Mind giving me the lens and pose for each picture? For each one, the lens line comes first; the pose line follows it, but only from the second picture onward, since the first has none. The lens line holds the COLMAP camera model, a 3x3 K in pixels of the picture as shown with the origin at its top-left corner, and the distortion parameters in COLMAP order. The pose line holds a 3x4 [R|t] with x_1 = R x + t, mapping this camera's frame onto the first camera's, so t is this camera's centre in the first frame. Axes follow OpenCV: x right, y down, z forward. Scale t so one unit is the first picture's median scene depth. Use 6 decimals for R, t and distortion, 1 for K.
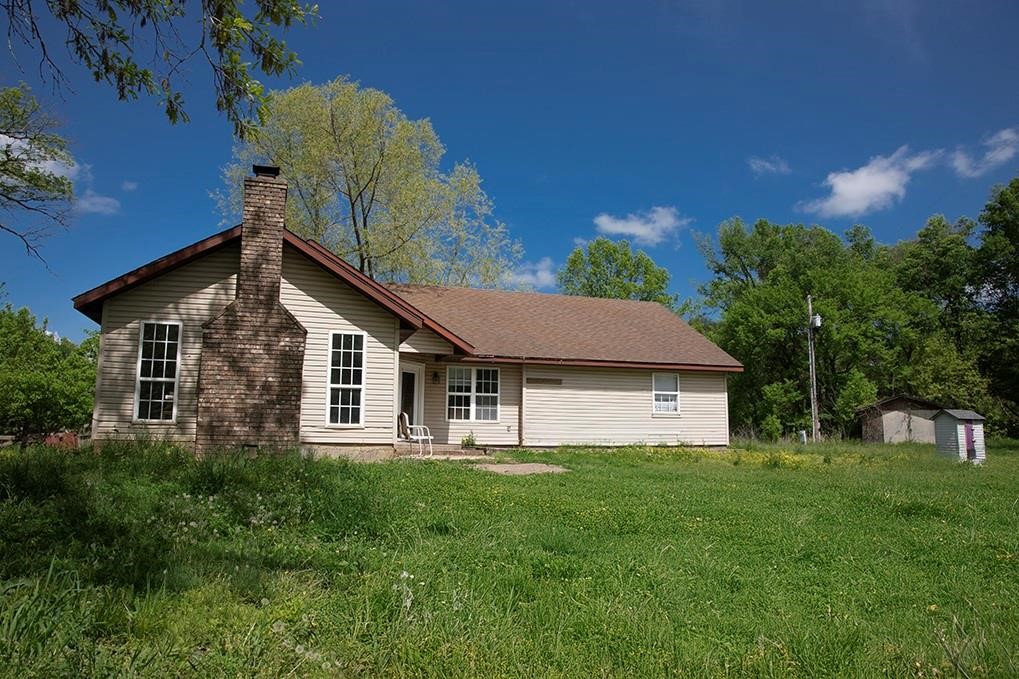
lens RADIAL K [[678.5, 0, 509.5], [0, 678.5, 339.5], [0, 0, 1]] dist [-0.001483, 0.000408]
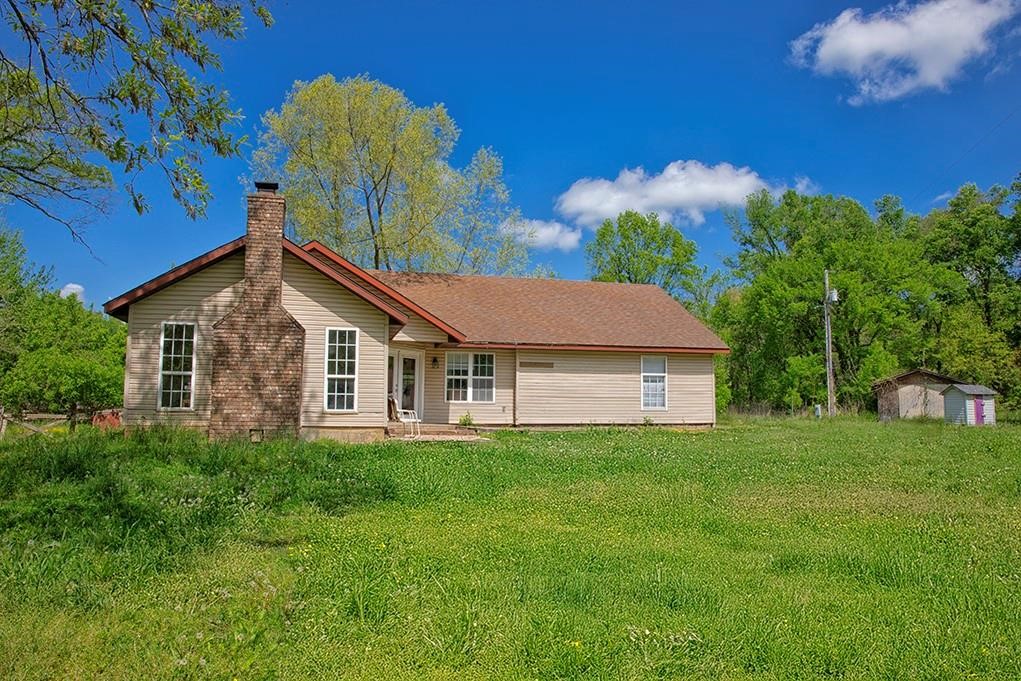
lens RADIAL K [[679.8, 0, 510.5], [0, 679.8, 340.5], [0, 0, 1]] dist [-0.001483, 0.000408]
pose [[0.998542, -0.006377, -0.053603, 0.063341], [0.008825, 0.998922, 0.045565, -0.024857], [0.053255, -0.045971, 0.997522, -0.070086]]
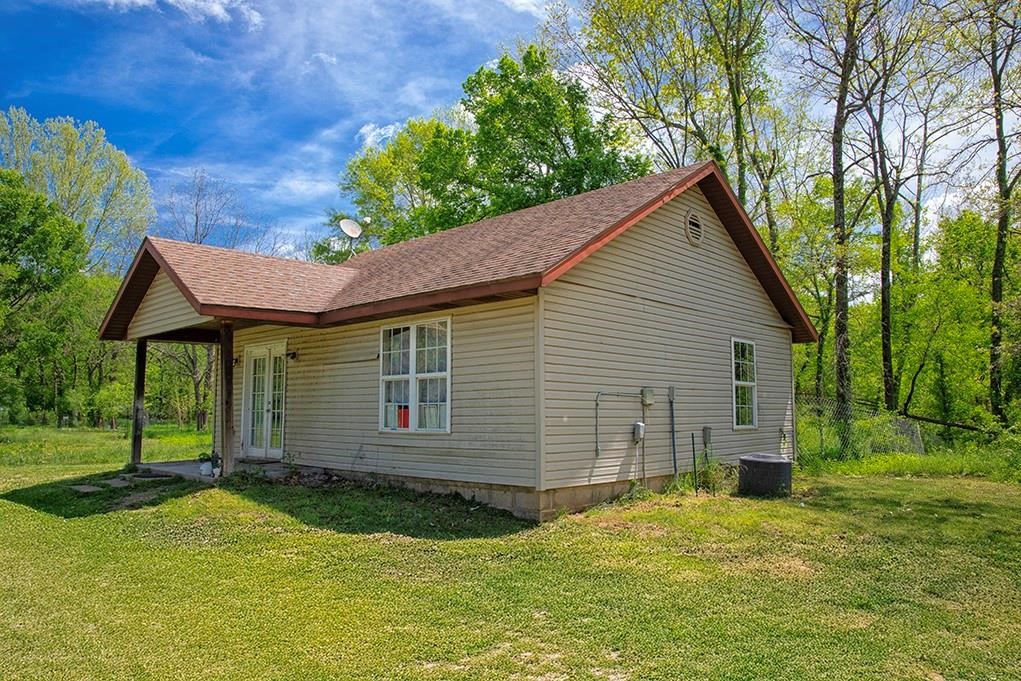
lens RADIAL K [[679.8, 0, 510.5], [0, 679.8, 340.5], [0, 0, 1]] dist [-0.001483, 0.000408]
pose [[0.468309, -0.108024, -0.876937, 0.382472], [0.108897, 0.991988, -0.064042, 0.085881], [0.876829, -0.065504, 0.476320, 0.756758]]
